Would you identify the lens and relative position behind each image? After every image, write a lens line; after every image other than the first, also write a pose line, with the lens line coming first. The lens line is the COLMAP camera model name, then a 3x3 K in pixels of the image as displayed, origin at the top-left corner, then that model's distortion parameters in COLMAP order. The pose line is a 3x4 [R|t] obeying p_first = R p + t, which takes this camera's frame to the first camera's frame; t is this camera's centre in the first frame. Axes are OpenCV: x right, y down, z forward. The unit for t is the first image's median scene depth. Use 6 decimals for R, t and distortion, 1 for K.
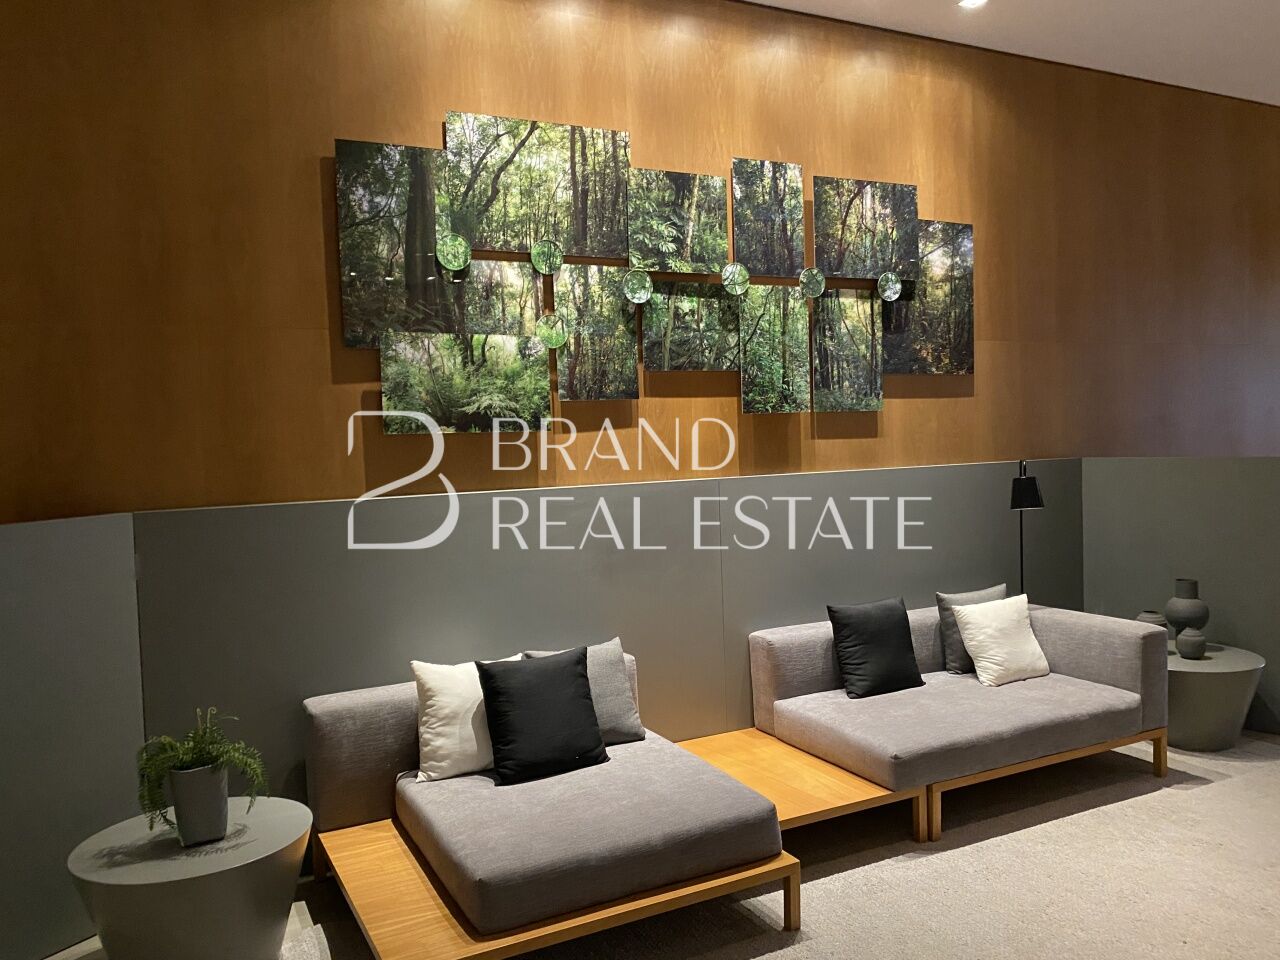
lens RADIAL K [[968.7, 0, 640.0], [0, 968.7, 480.0], [0, 0, 1]] dist [0.164903, -0.503083]
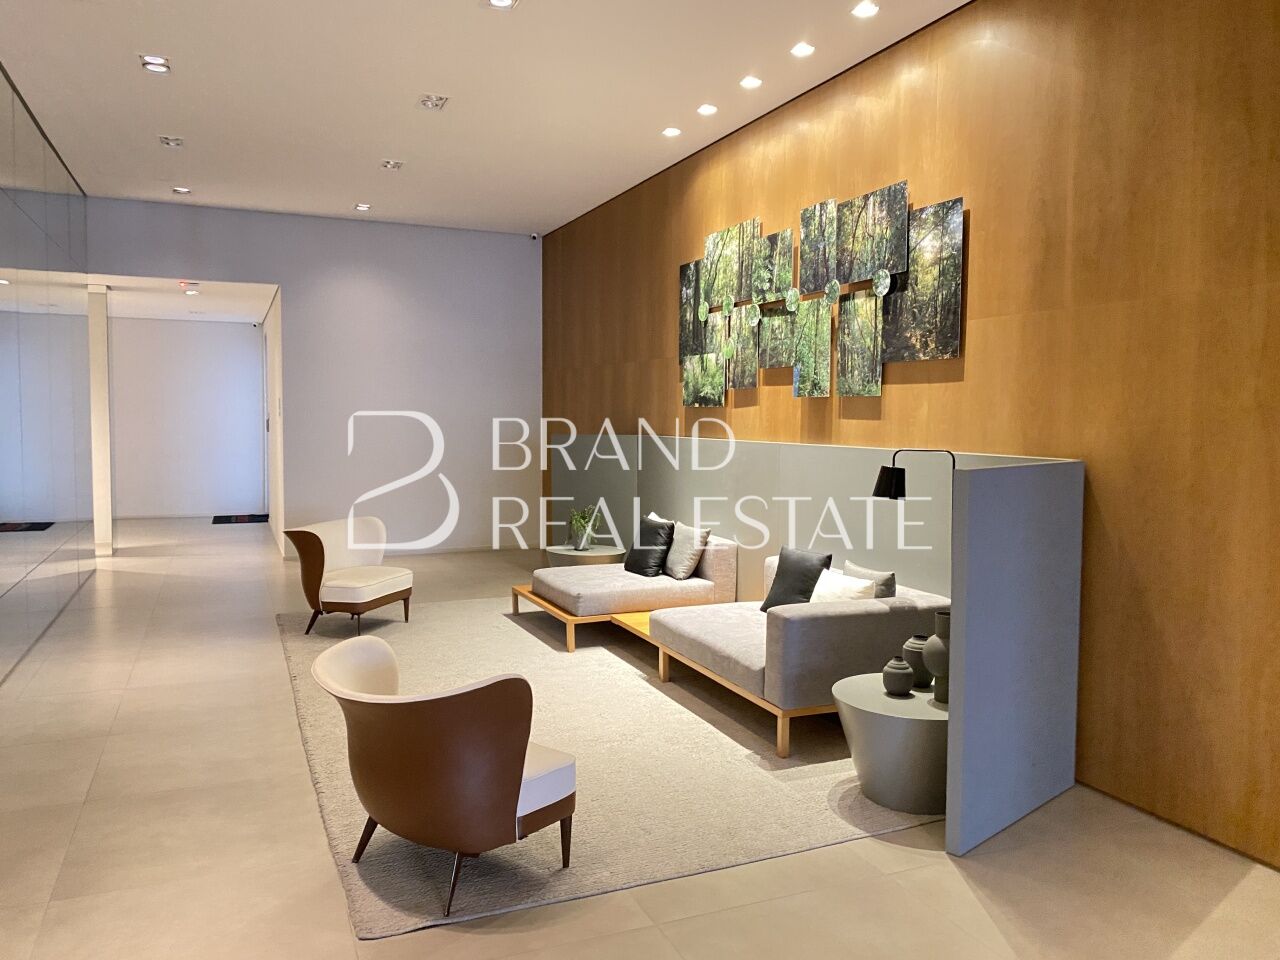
lens RADIAL K [[968.7, 0, 640.0], [0, 968.7, 480.0], [0, 0, 1]] dist [0.164903, -0.503083]
pose [[-0.069634, 0.103123, -0.992228, 1.534260], [-0.046445, 0.993229, 0.106487, -0.091006], [0.996491, 0.053499, -0.064373, 0.899454]]
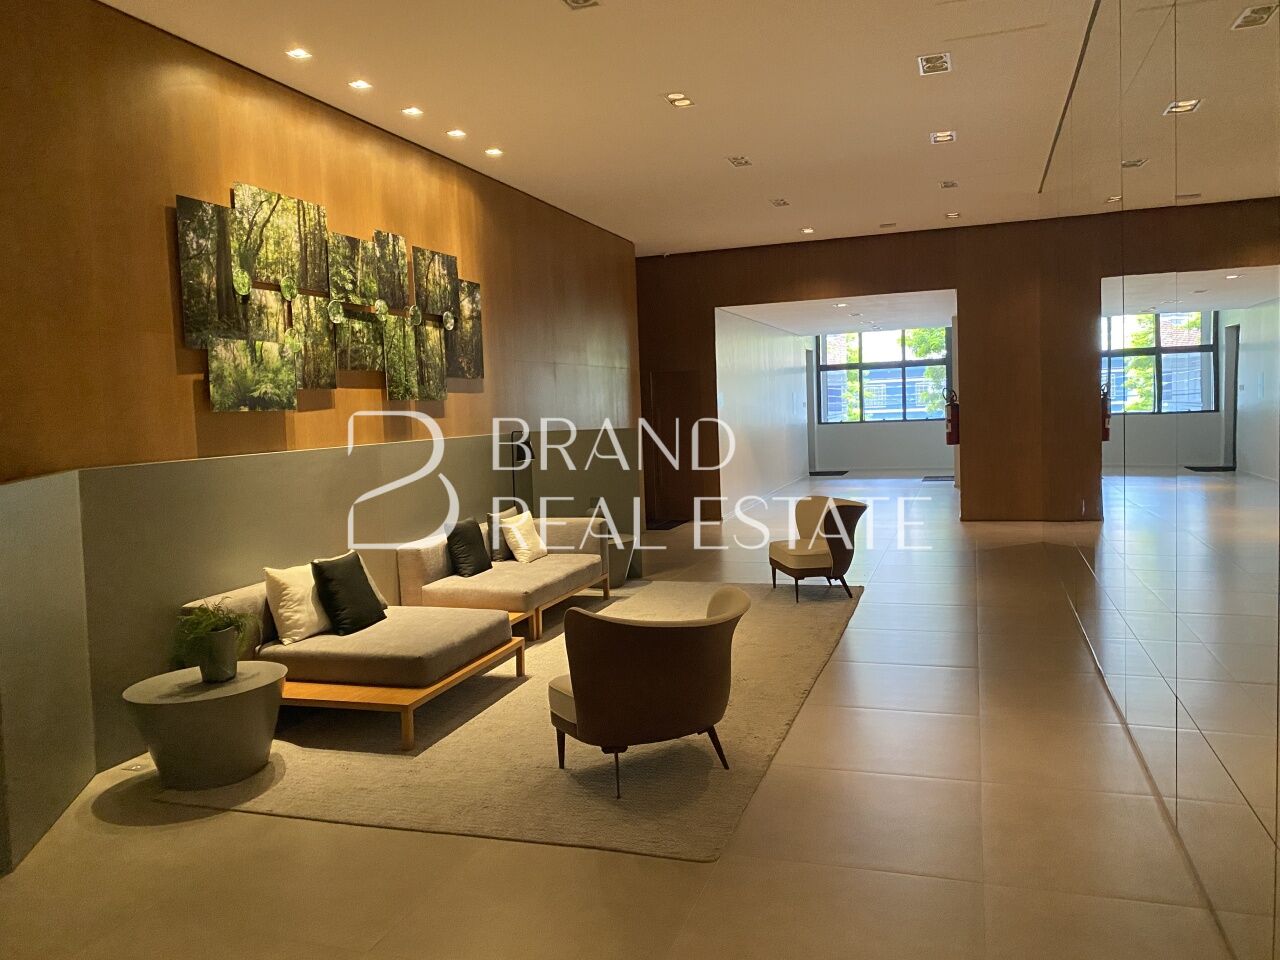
lens RADIAL K [[951.6, 0, 640.0], [0, 951.6, 480.0], [0, 0, 1]] dist [0.061091, -0.206400]
pose [[0.714451, -0.046771, 0.698121, -0.663630], [0.044596, 0.998779, 0.021275, 0.040911], [-0.698263, 0.015934, 0.715664, -0.326662]]
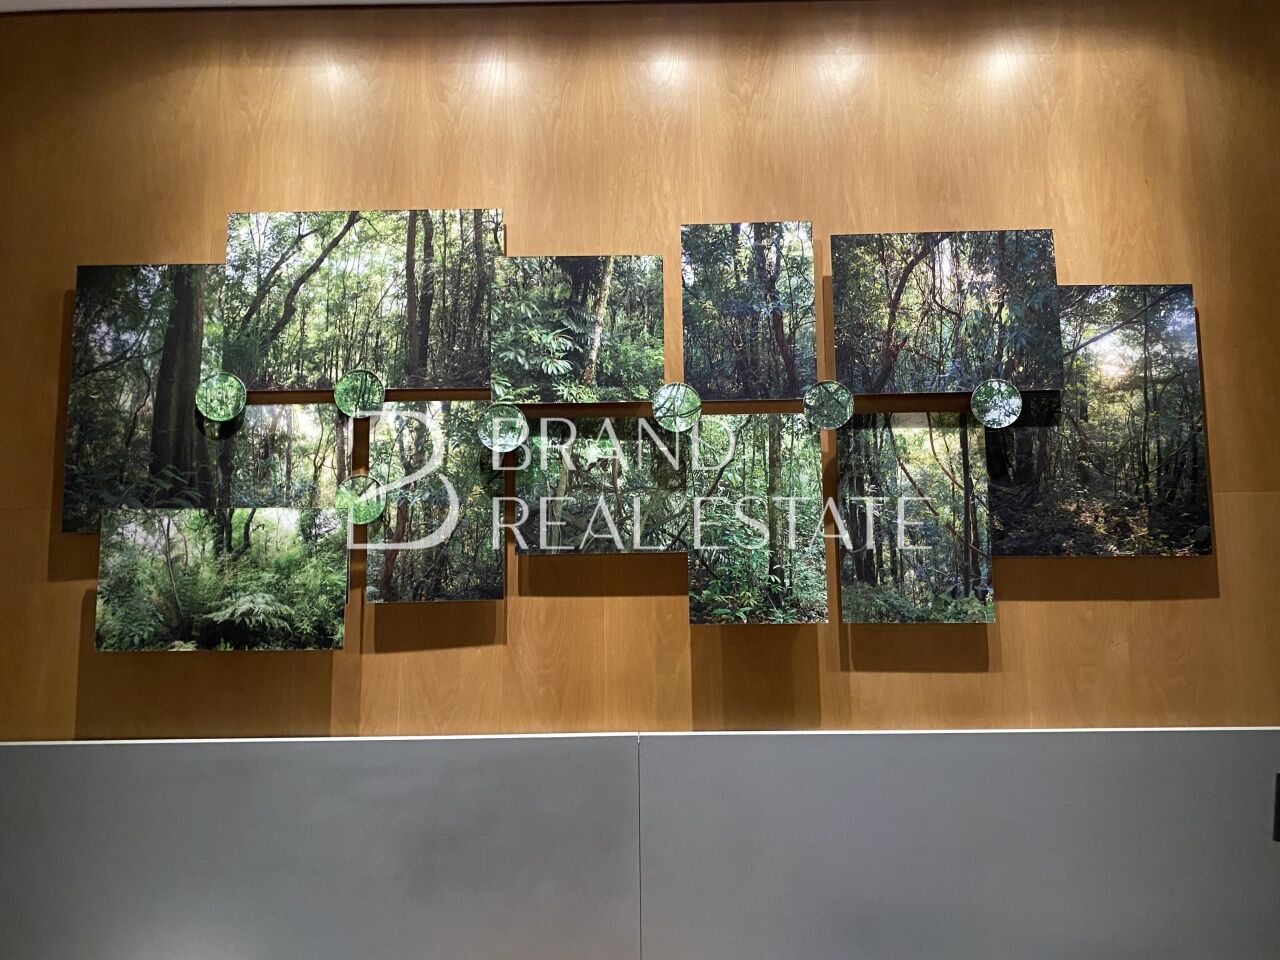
lens RADIAL K [[962.3, 0, 640.0], [0, 962.3, 480.0], [0, 0, 1]] dist [0.100093, -0.207951]
pose [[0.888036, -0.034794, -0.458456, 0.363129], [-0.038108, 0.988131, -0.148809, -0.068391], [0.458193, 0.149619, 0.876170, 0.462336]]
